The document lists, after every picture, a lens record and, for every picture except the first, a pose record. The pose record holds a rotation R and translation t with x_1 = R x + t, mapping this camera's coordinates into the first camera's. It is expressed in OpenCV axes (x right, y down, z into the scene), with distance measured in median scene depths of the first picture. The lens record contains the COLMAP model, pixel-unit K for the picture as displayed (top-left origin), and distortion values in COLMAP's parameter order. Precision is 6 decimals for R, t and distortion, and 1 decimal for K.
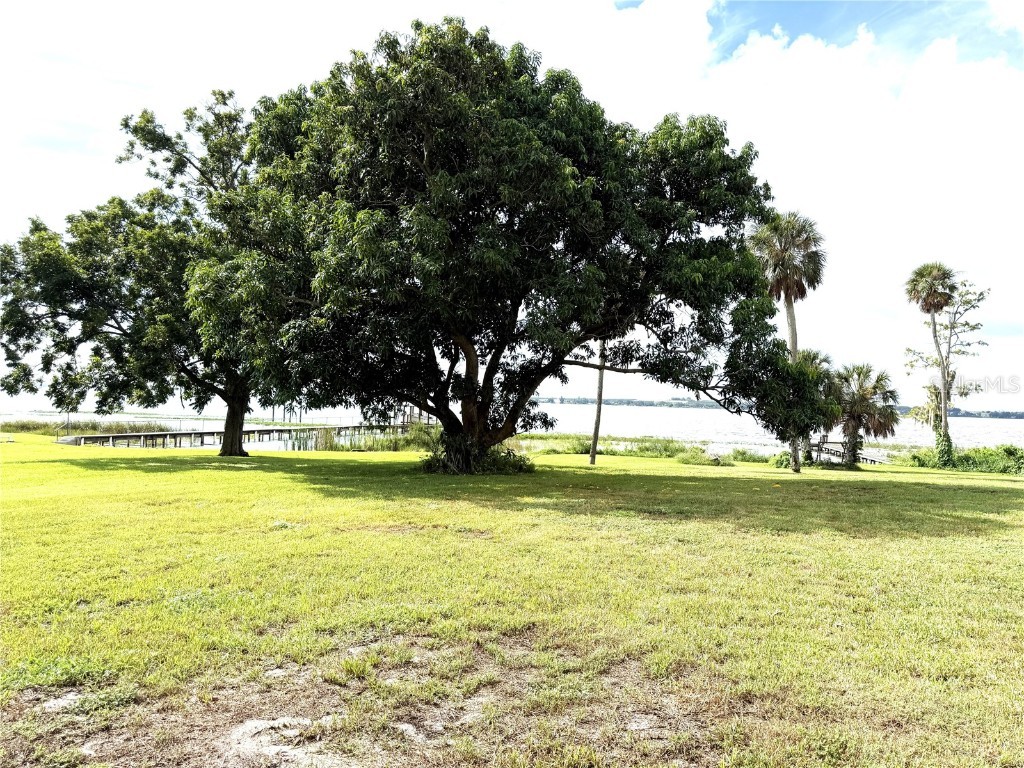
lens RADIAL K [[719.6, 0, 513.4], [0, 719.6, 382.1], [0, 0, 1]] dist [-0.010398, -0.003217]
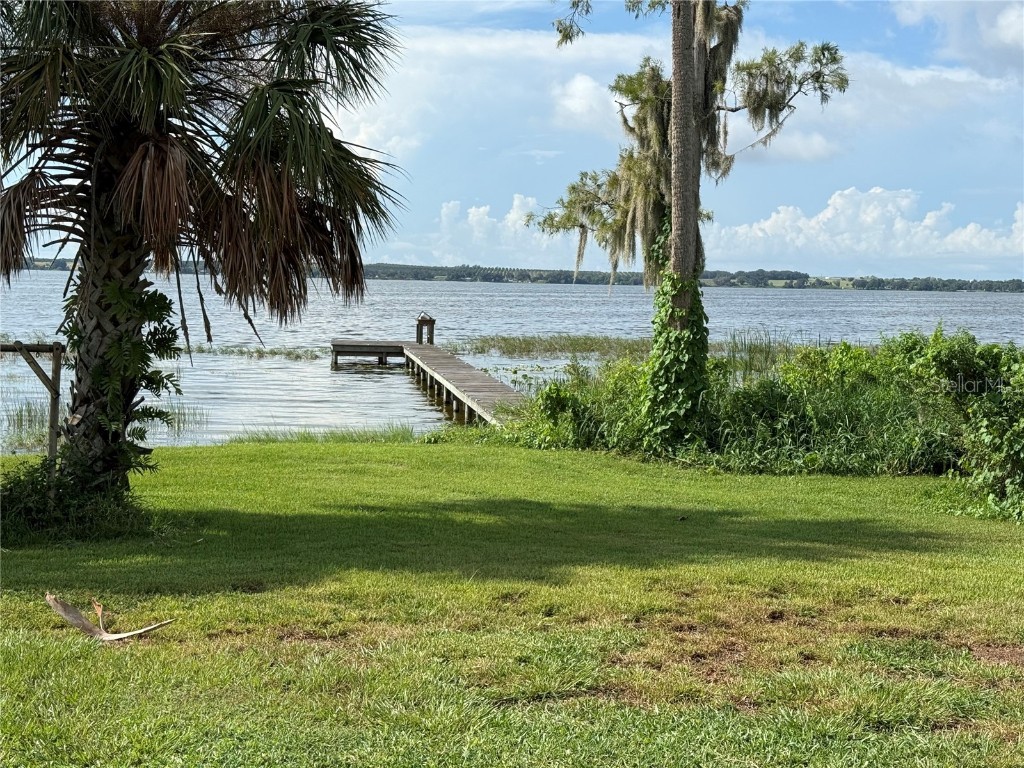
lens RADIAL K [[1417.0, 0, 511.6], [0, 1417.0, 383.3], [0, 0, 1]] dist [0.007987, 0.000000]
pose [[0.938884, -0.036782, 0.342262, 0.417113], [-0.000466, 0.994138, 0.108116, 0.055677], [-0.344232, -0.101668, 0.933364, 0.634503]]
